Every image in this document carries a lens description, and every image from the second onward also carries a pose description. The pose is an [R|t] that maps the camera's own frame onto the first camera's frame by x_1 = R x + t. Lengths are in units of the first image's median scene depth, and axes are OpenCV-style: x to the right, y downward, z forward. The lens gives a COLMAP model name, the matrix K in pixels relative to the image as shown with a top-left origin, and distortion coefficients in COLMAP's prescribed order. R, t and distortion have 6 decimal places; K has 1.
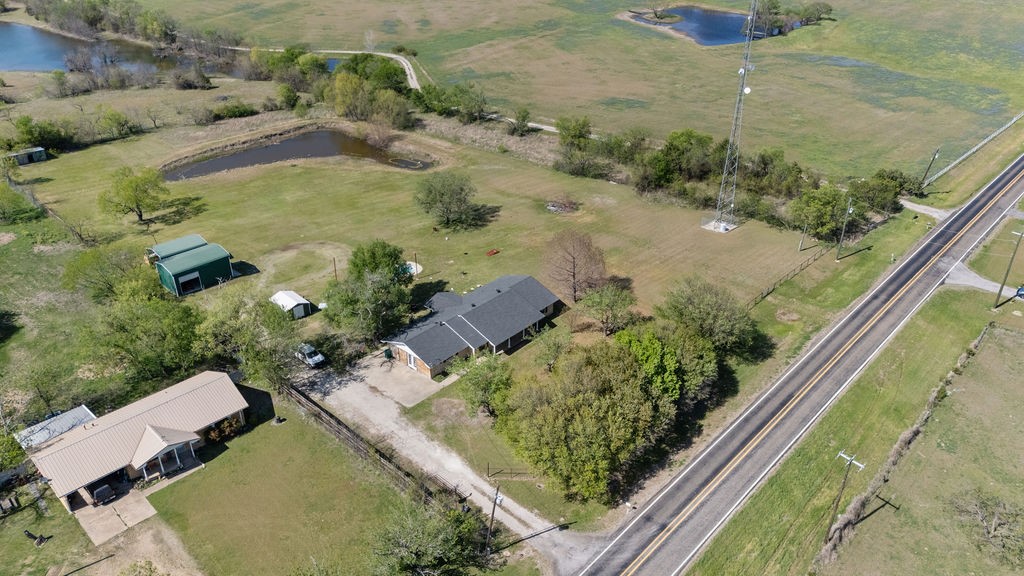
lens RADIAL K [[755.4, 0, 513.2], [0, 755.4, 294.8], [0, 0, 1]] dist [0.054371, -0.051407]
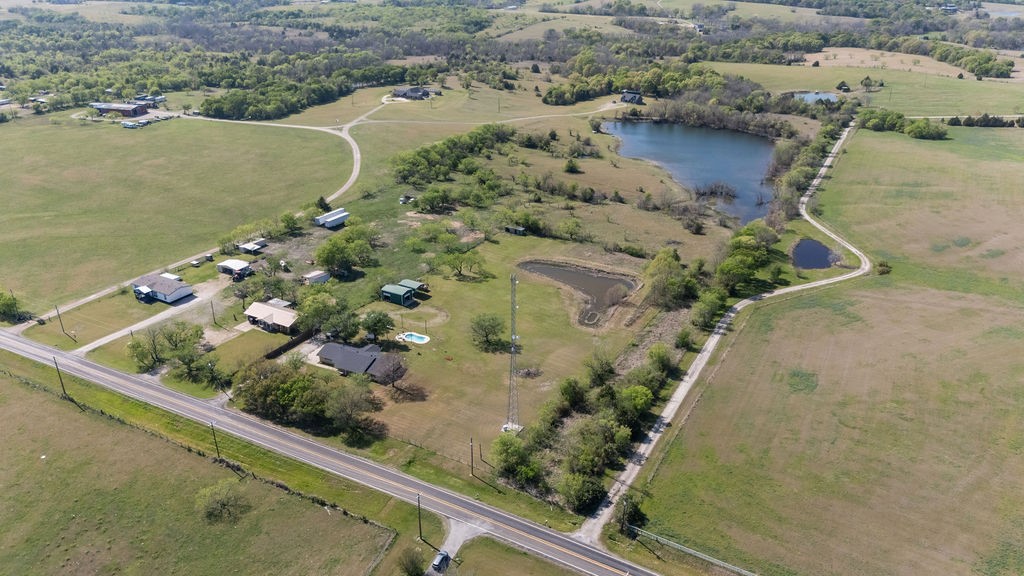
lens RADIAL K [[755.4, 0, 511.3], [0, 755.4, 285.5], [0, 0, 1]] dist [0.054371, -0.051407]
pose [[0.248865, 0.403891, -0.880306, 1.690799], [-0.477198, 0.842058, 0.251437, -0.807383], [0.842822, 0.357506, 0.402295, 0.373821]]
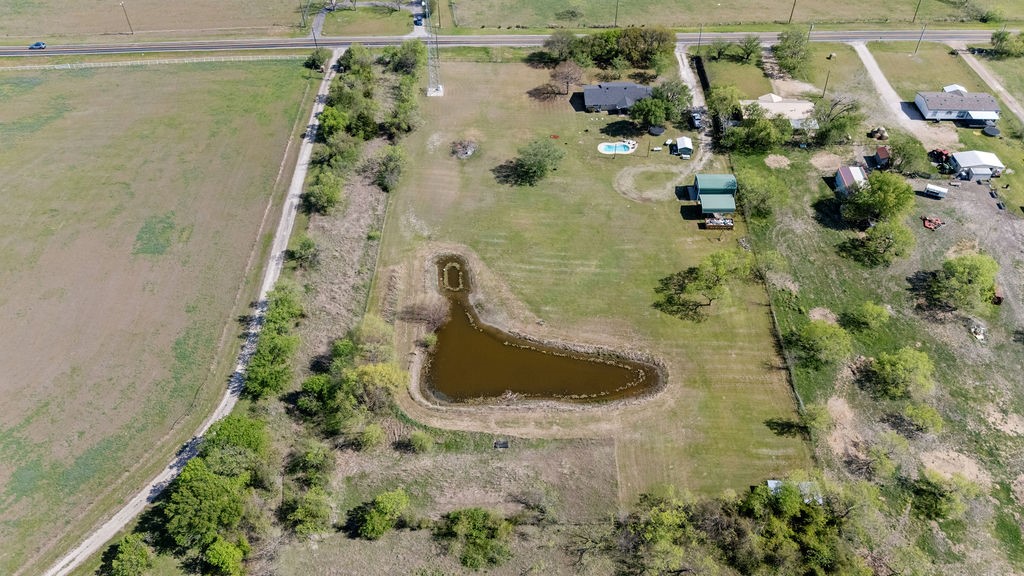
lens RADIAL K [[755.4, 0, 510.9], [0, 755.4, 286.3], [0, 0, 1]] dist [0.054371, -0.051407]
pose [[-0.679226, -0.506565, 0.531078, -1.105771], [0.359878, 0.400770, 0.842539, -1.484718], [-0.639640, 0.763398, -0.089912, 1.610461]]
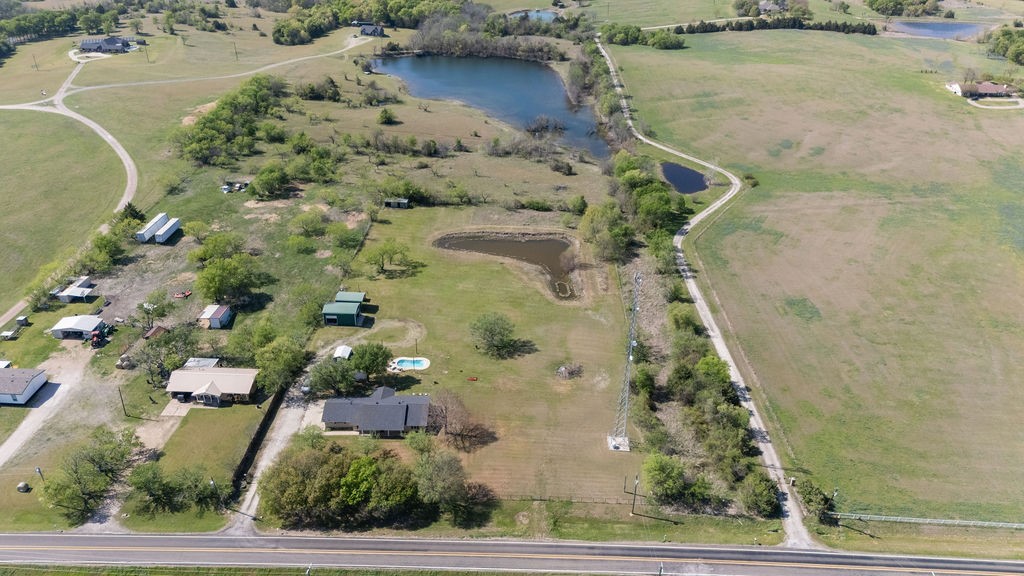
lens RADIAL K [[755.4, 0, 510.9], [0, 755.4, 288.6], [0, 0, 1]] dist [0.054371, -0.051407]
pose [[0.664823, 0.382013, -0.641931, 1.016039], [-0.380020, 0.912795, 0.149633, -0.524889], [0.643113, 0.144467, 0.752020, -0.117506]]
